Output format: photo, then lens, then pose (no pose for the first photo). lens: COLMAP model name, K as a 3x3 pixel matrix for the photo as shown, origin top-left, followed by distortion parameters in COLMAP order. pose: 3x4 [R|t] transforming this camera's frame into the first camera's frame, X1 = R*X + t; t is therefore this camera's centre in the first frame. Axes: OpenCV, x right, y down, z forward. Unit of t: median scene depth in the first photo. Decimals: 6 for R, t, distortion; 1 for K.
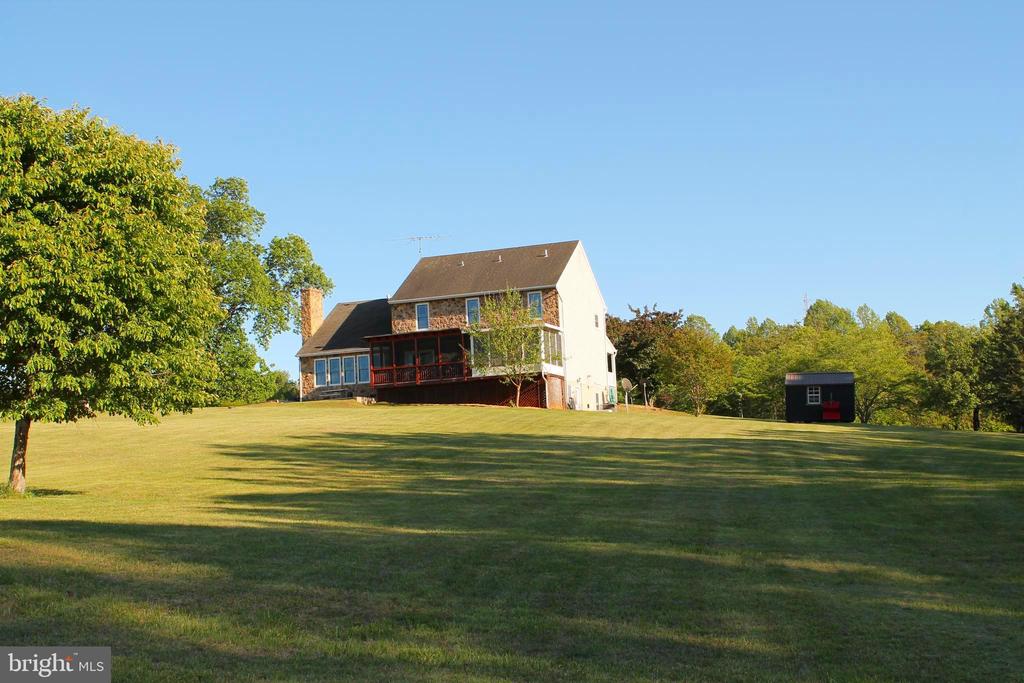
lens RADIAL K [[1326.7, 0, 521.1], [0, 1326.7, 341.5], [0, 0, 1]] dist [-0.054437, 0.000000]
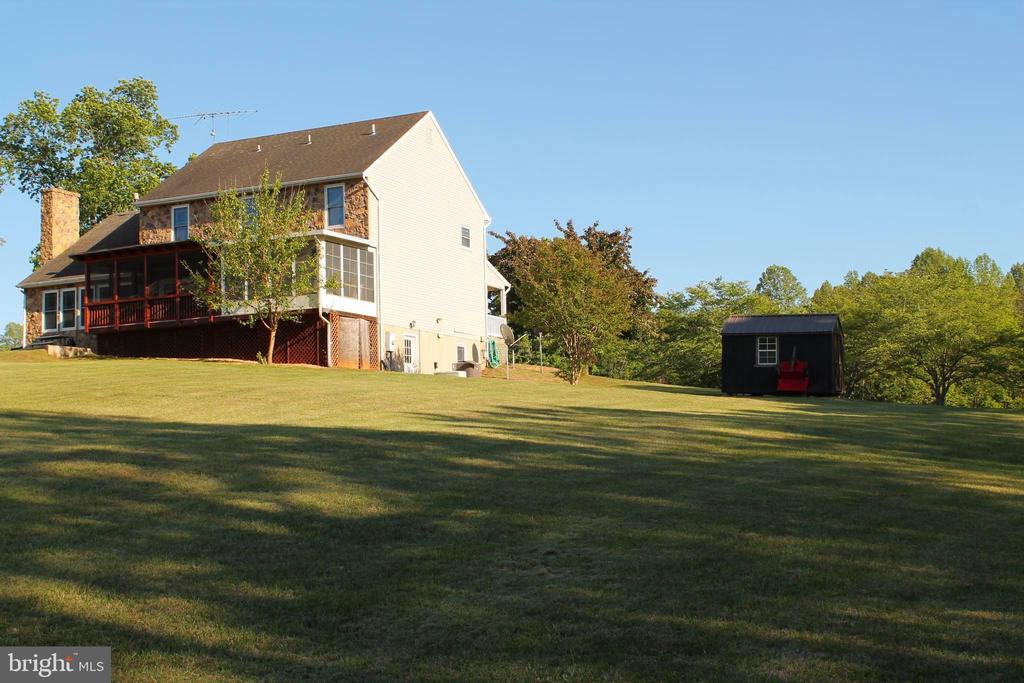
lens RADIAL K [[1386.1, 0, 505.4], [0, 1386.1, 338.9], [0, 0, 1]] dist [-0.019834, 0.000000]
pose [[0.994800, 0.010628, -0.101296, 0.166768], [-0.008146, 0.999657, 0.024881, 0.020361], [0.101525, -0.023926, 0.994545, 0.356695]]
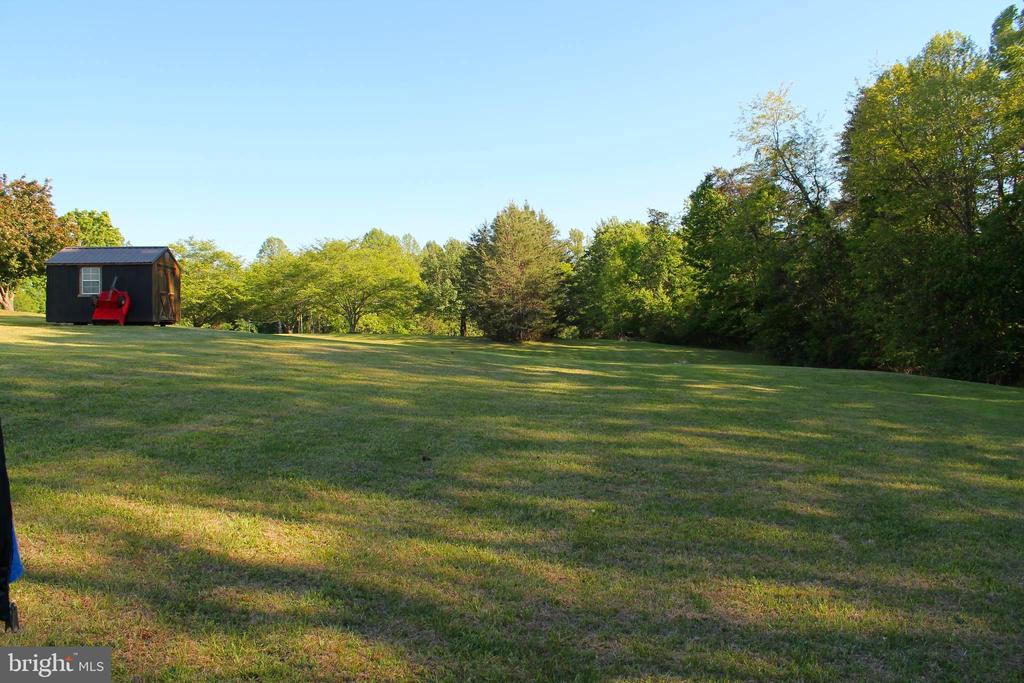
lens RADIAL K [[869.1, 0, 512.6], [0, 869.1, 337.5], [0, 0, 1]] dist [-0.103646, 0.006513]
pose [[0.946619, 0.004727, 0.322320, 0.282157], [-0.028977, 0.997092, 0.070479, 0.033594], [-0.321050, -0.076056, 0.944003, 0.559490]]
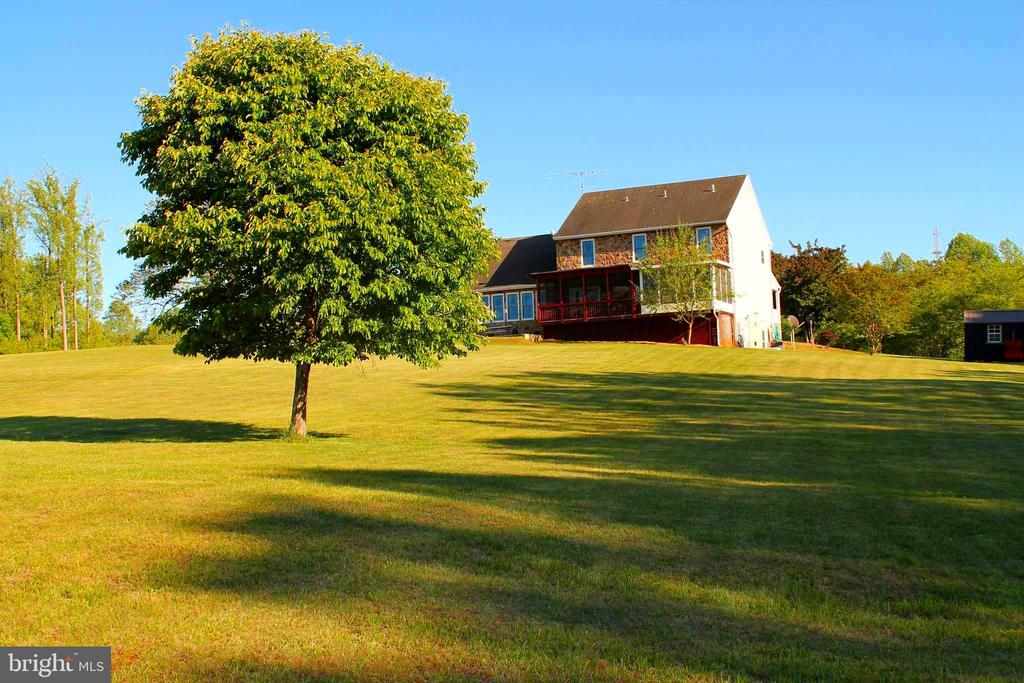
lens RADIAL K [[1326.7, 0, 519.0], [0, 1326.7, 337.5], [0, 0, 1]] dist [-0.054437, 0.000000]
pose [[0.996131, 0.003091, -0.087831, -0.041066], [0.000990, 0.998923, 0.046381, -0.001739], [0.087879, -0.046289, 0.995055, 0.008922]]
